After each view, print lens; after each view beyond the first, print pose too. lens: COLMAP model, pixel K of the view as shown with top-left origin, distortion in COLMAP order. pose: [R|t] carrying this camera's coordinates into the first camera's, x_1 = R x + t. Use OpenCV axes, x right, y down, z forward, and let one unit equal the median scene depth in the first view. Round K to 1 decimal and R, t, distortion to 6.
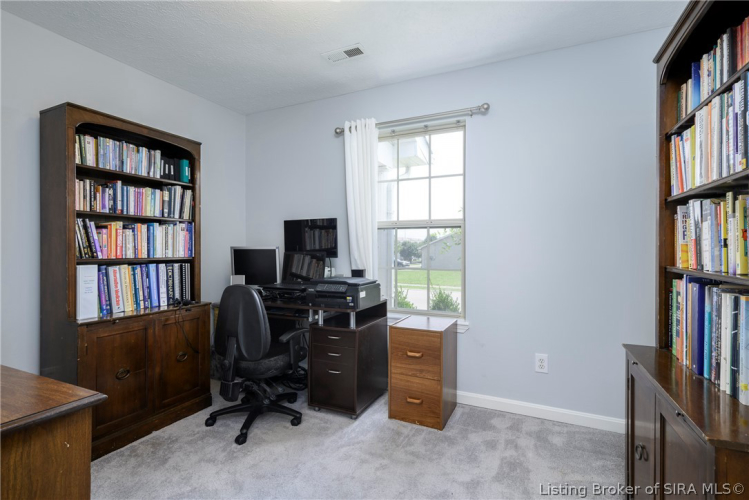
lens RADIAL K [[355.5, 0, 374.6], [0, 355.5, 249.9], [0, 0, 1]] dist [0.019704, 0.000242]
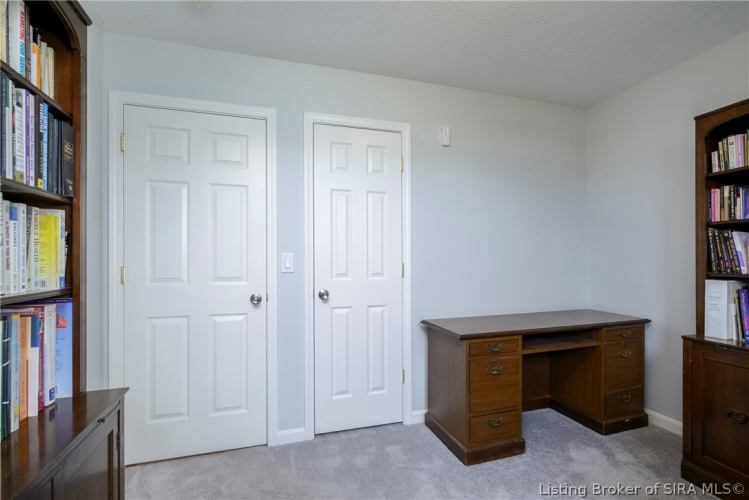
lens RADIAL K [[355.5, 0, 374.6], [0, 355.5, 251.2], [0, 0, 1]] dist [0.019704, 0.000242]
pose [[-0.737943, -0.005686, -0.674839, 0.459007], [0.000791, 0.999957, -0.009290, -0.022845], [0.674862, -0.007389, -0.737907, 1.060972]]
